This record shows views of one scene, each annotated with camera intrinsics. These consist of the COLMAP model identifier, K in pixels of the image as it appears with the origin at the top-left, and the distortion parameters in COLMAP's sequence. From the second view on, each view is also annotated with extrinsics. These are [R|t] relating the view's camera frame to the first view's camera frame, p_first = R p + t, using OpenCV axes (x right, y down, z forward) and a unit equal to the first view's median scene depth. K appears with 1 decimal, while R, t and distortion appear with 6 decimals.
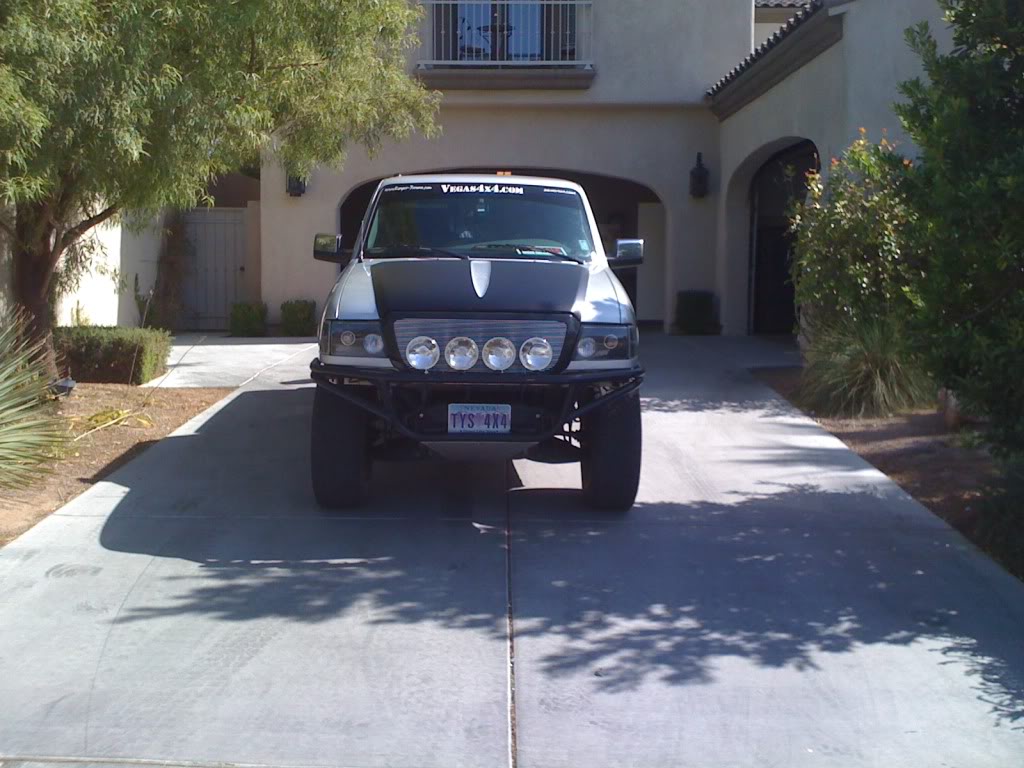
lens RADIAL K [[1090.0, 0, 516.9], [0, 1090.0, 366.2], [0, 0, 1]] dist [0.168197, -0.556357]
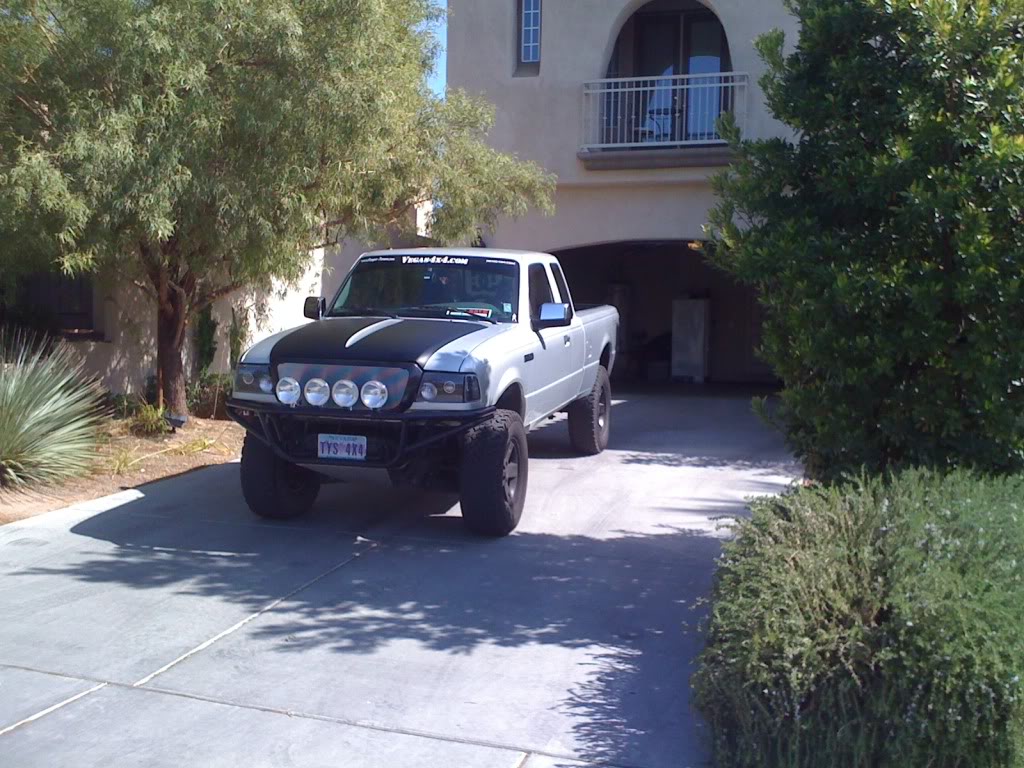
lens RADIAL K [[1068.9, 0, 512.0], [0, 1068.9, 384.0], [0, 0, 1]] dist [0.123379, -0.458115]
pose [[0.958990, 0.028074, -0.282046, 0.521828], [-0.041302, 0.998303, -0.041062, 0.020782], [0.280415, 0.051027, 0.958522, -0.102149]]
